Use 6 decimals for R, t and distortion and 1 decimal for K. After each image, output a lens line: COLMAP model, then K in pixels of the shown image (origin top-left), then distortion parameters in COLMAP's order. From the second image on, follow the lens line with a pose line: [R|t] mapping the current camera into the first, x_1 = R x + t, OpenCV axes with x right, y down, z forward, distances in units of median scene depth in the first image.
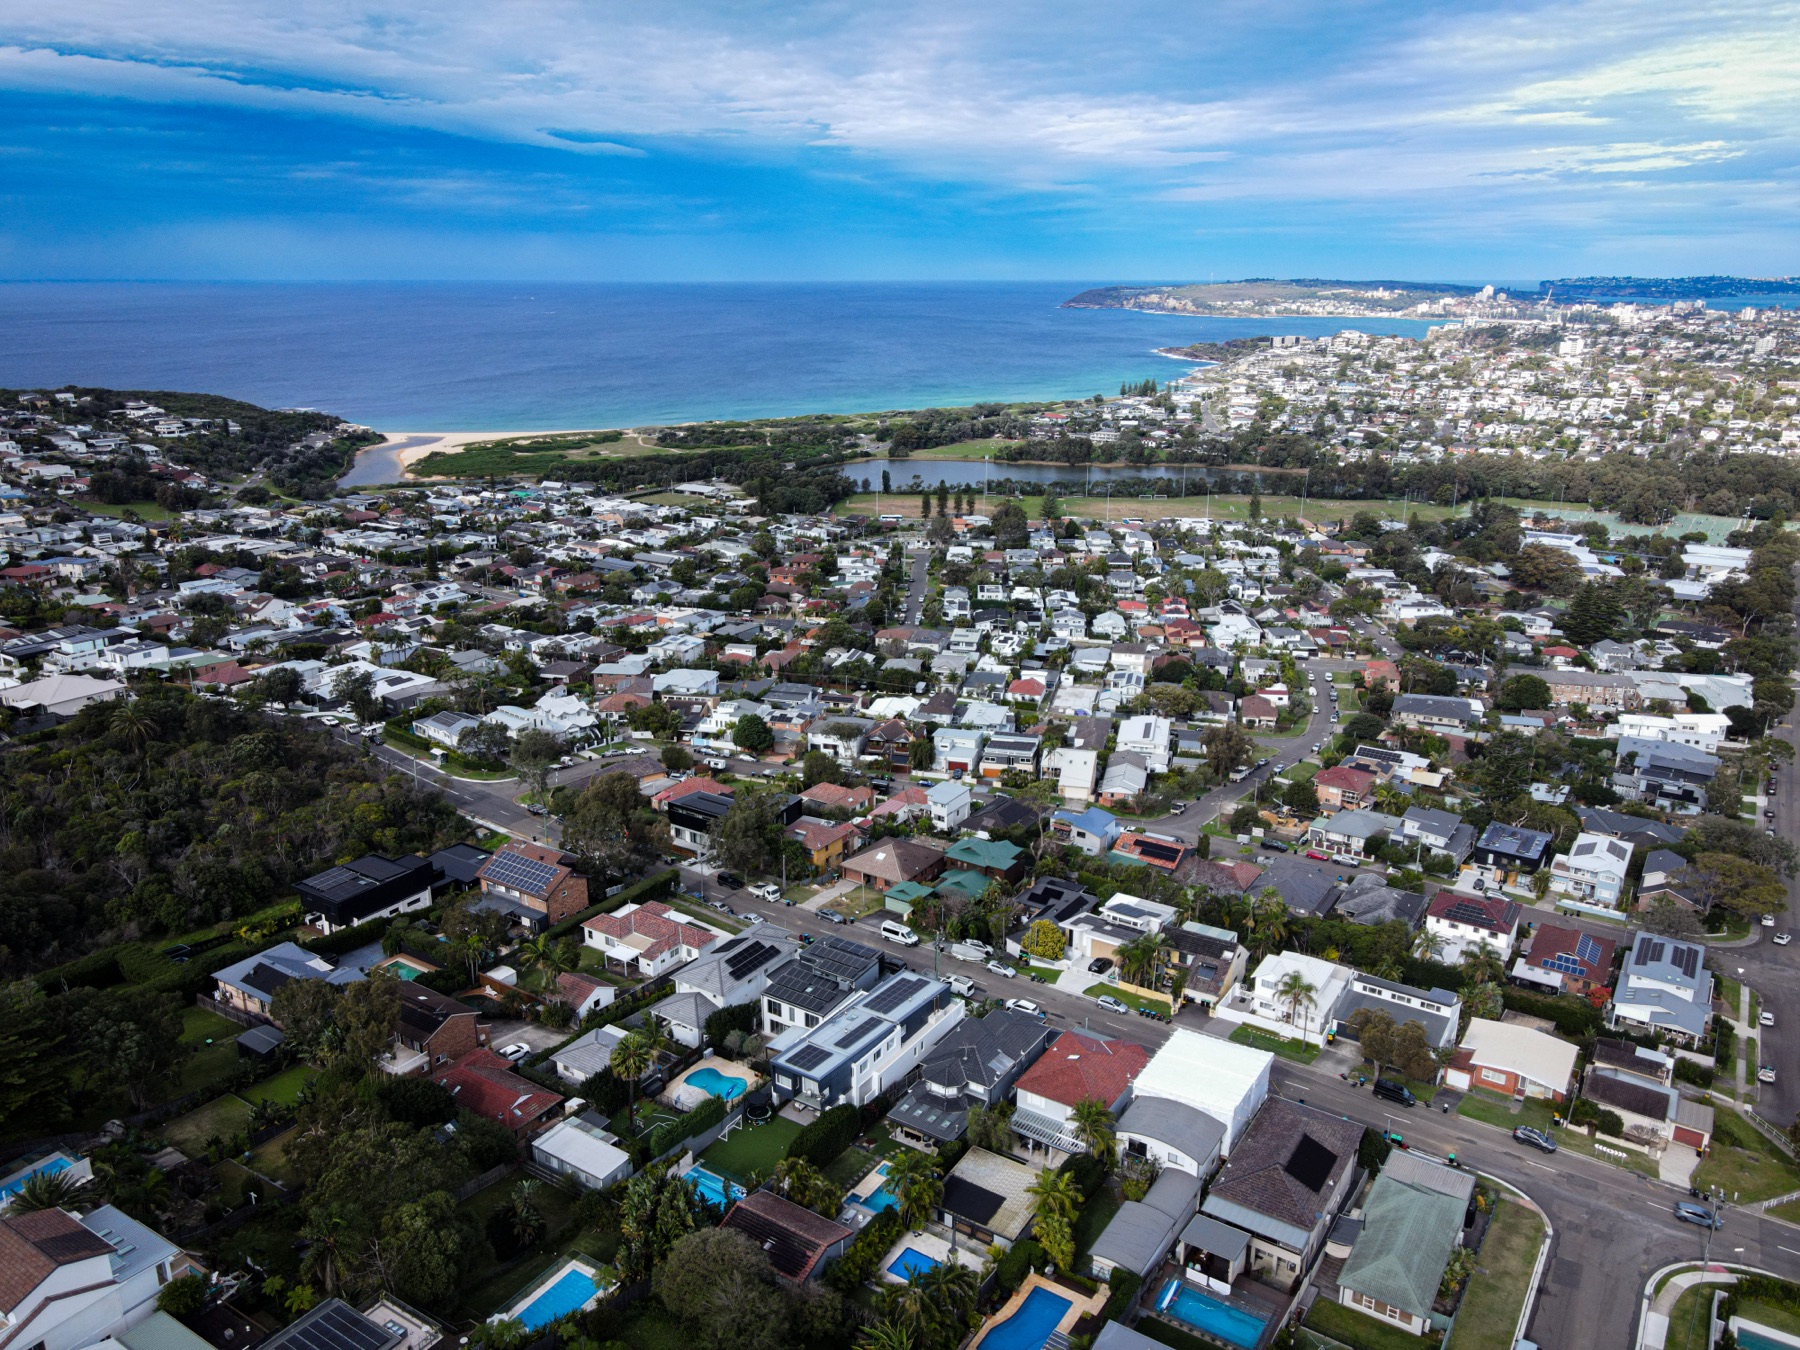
lens RADIAL K [[1348.5, 0, 900.0], [0, 1348.5, 675.0], [0, 0, 1]] dist [0.006601, -0.001110]
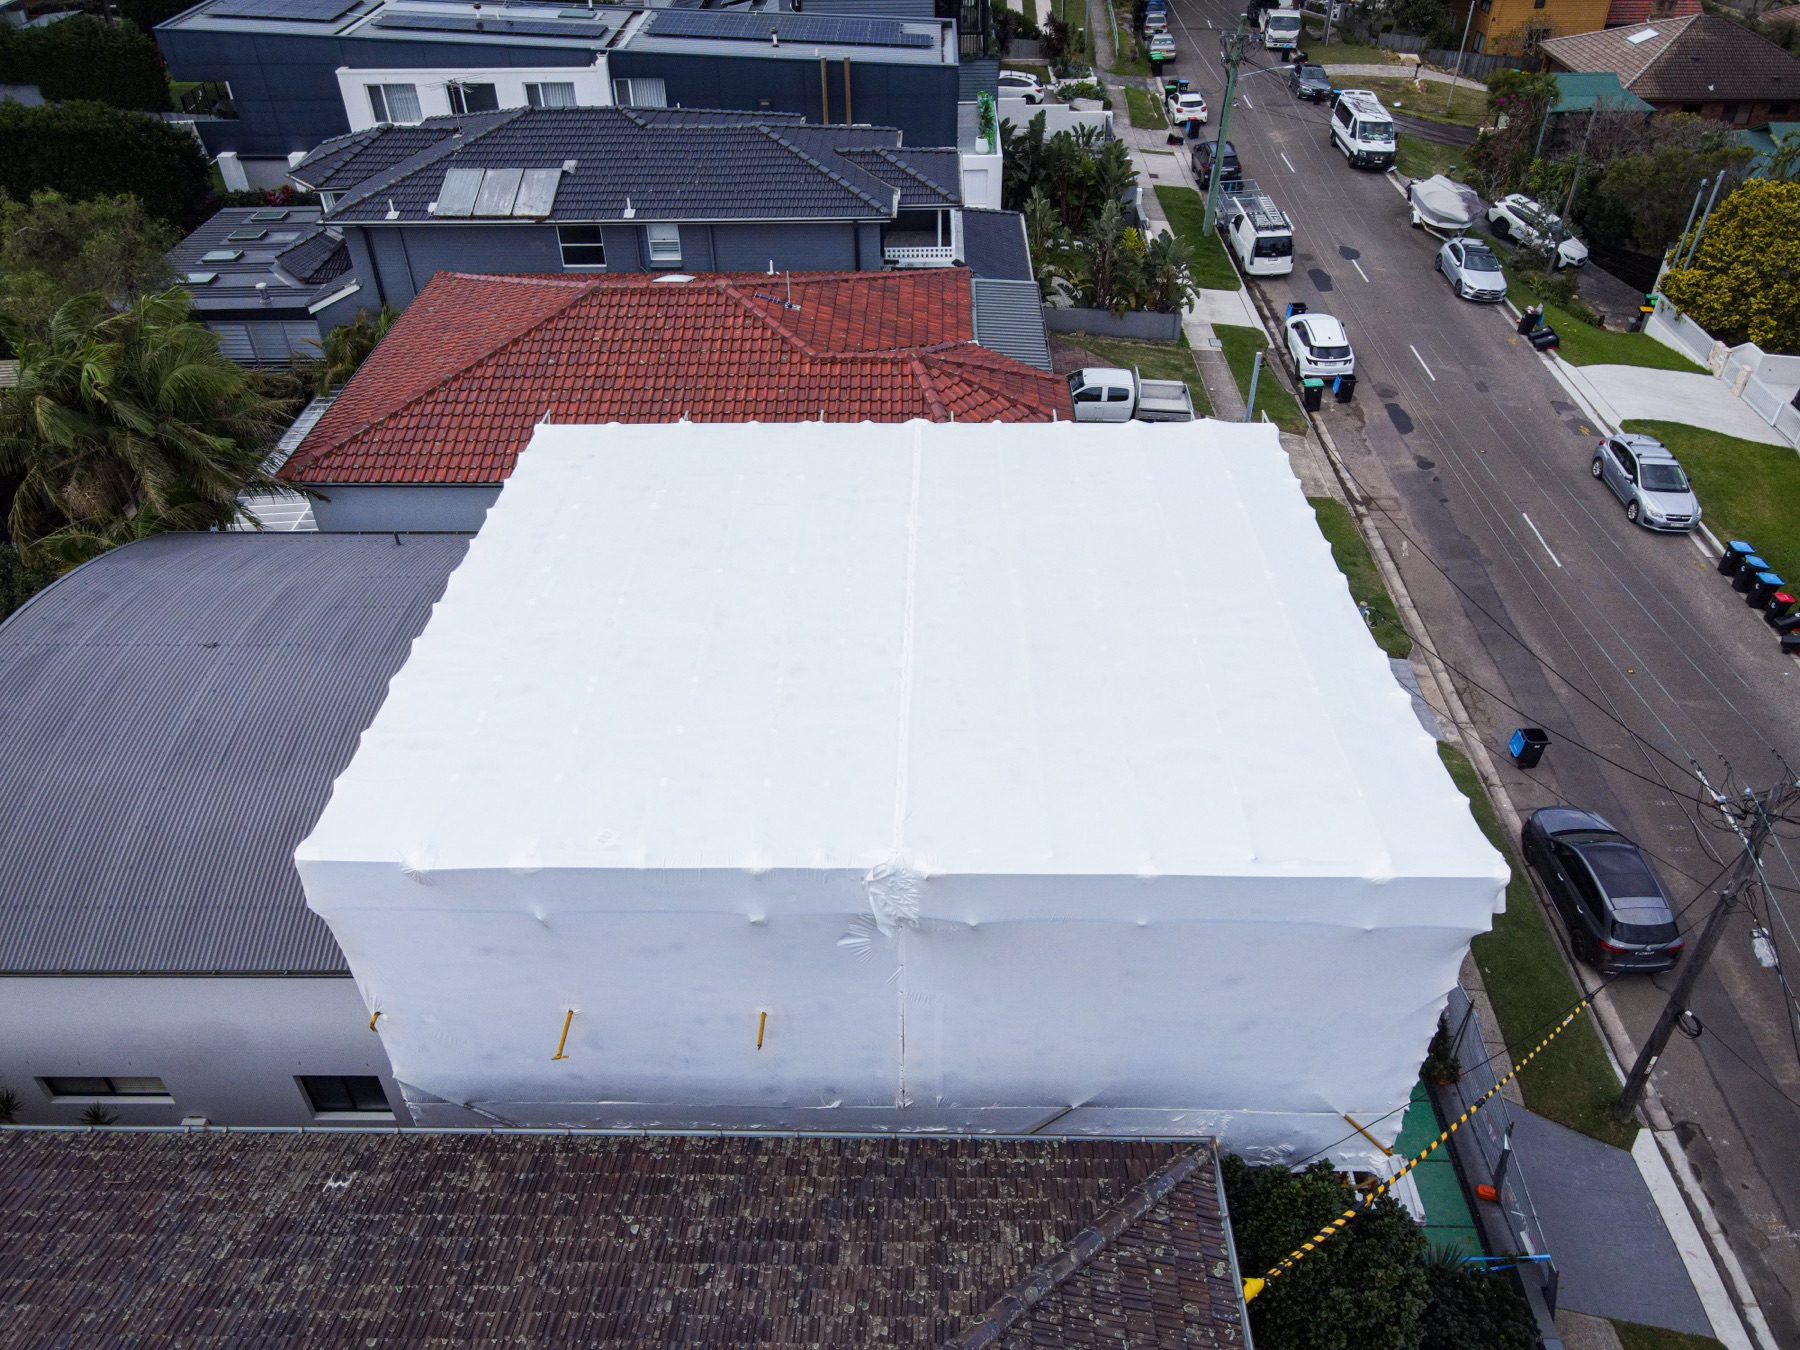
lens RADIAL K [[1348.5, 0, 900.0], [0, 1348.5, 675.0], [0, 0, 1]] dist [0.006601, -0.001110]
pose [[0.523478, 0.511900, -0.681123, 0.116444], [-0.232780, 0.854915, 0.463610, 0.087219], [0.819624, -0.084137, 0.566689, 0.342572]]
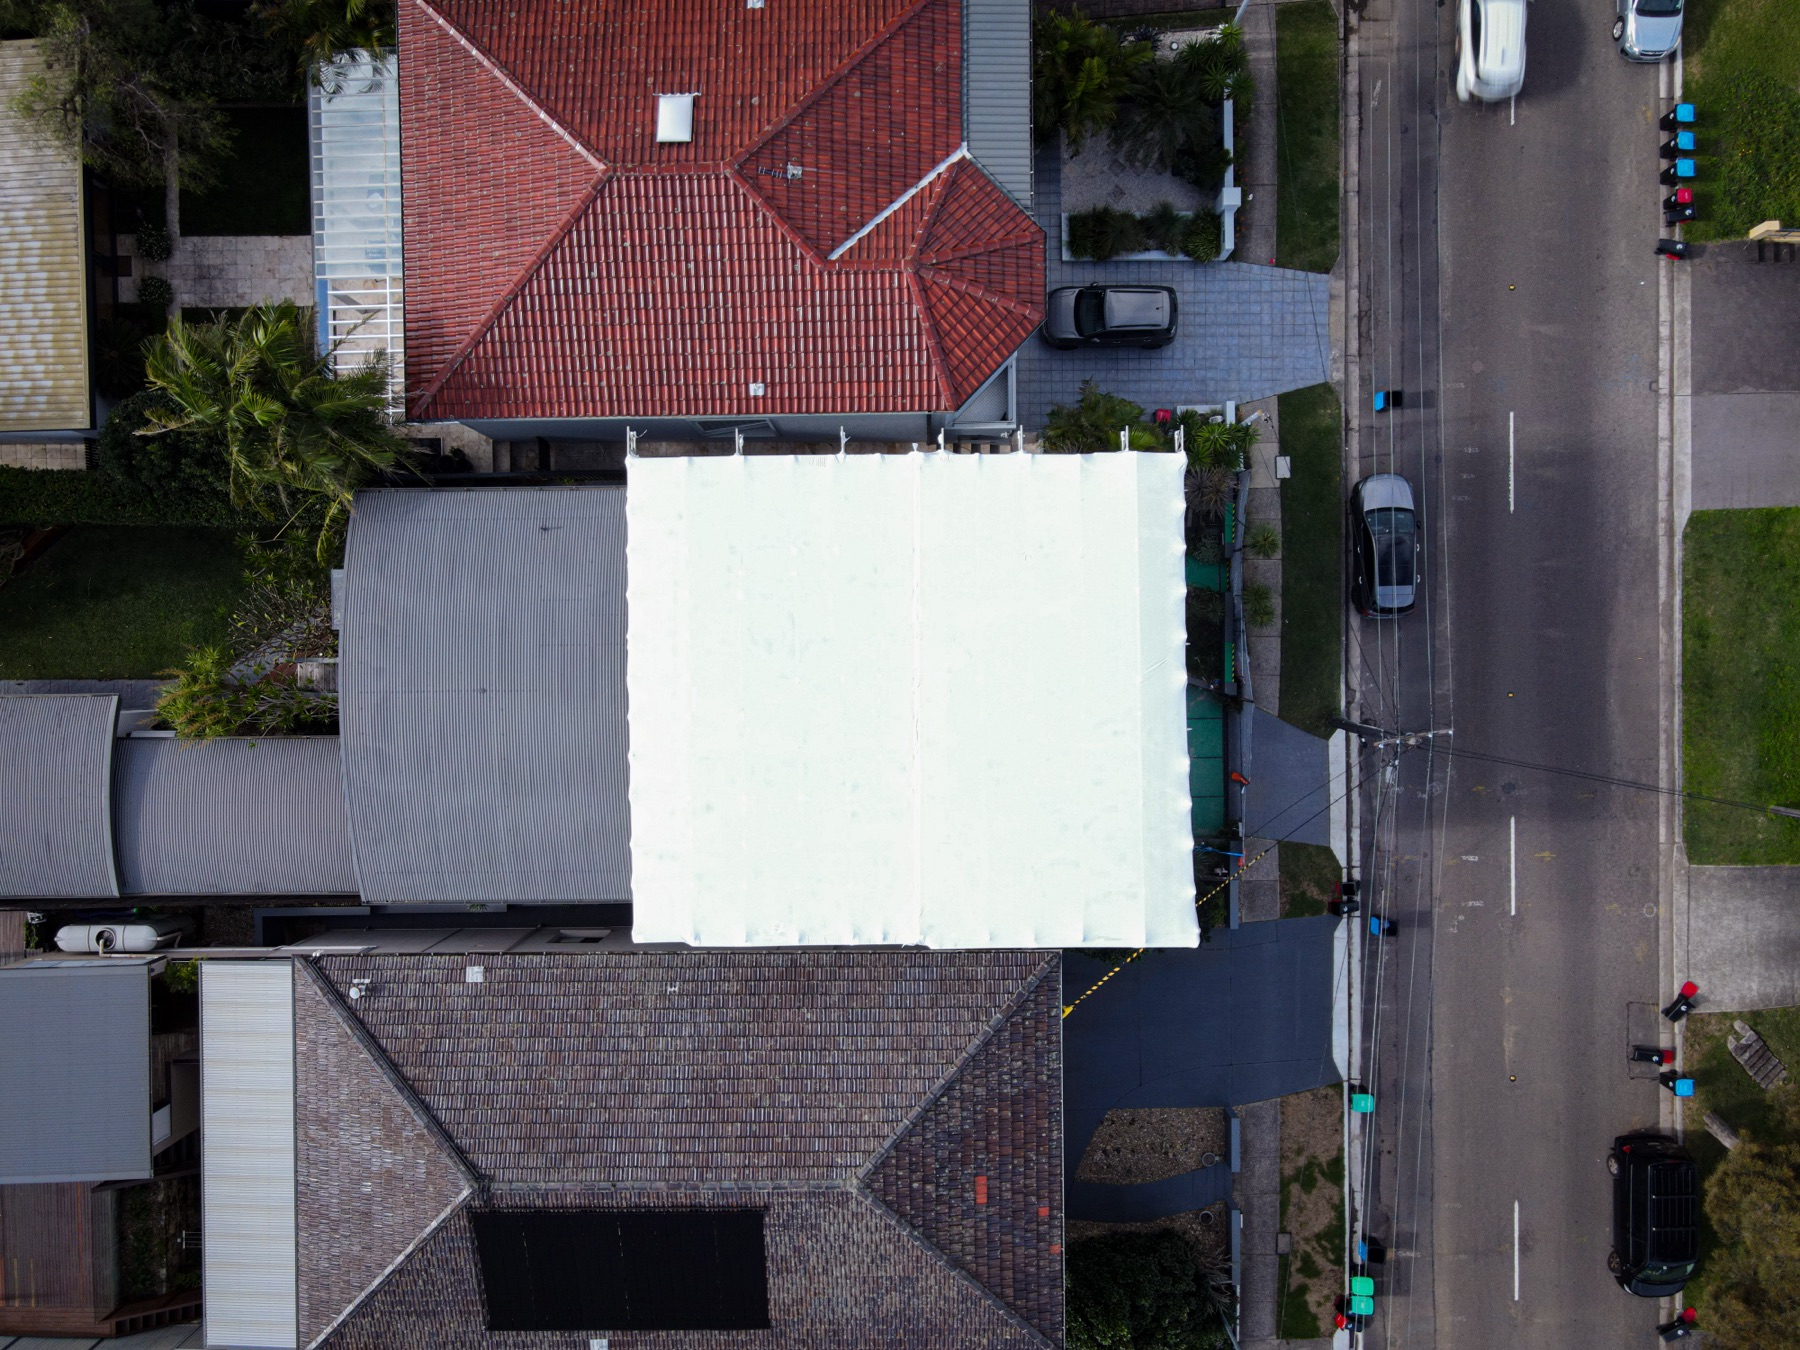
lens RADIAL K [[1348.5, 0, 900.0], [0, 1348.5, 675.0], [0, 0, 1]] dist [0.006601, -0.001110]
pose [[0.549432, 0.835486, 0.009367, 0.081033], [-0.222398, 0.135429, 0.965504, 0.032815], [0.805396, -0.532562, 0.260219, 0.349666]]
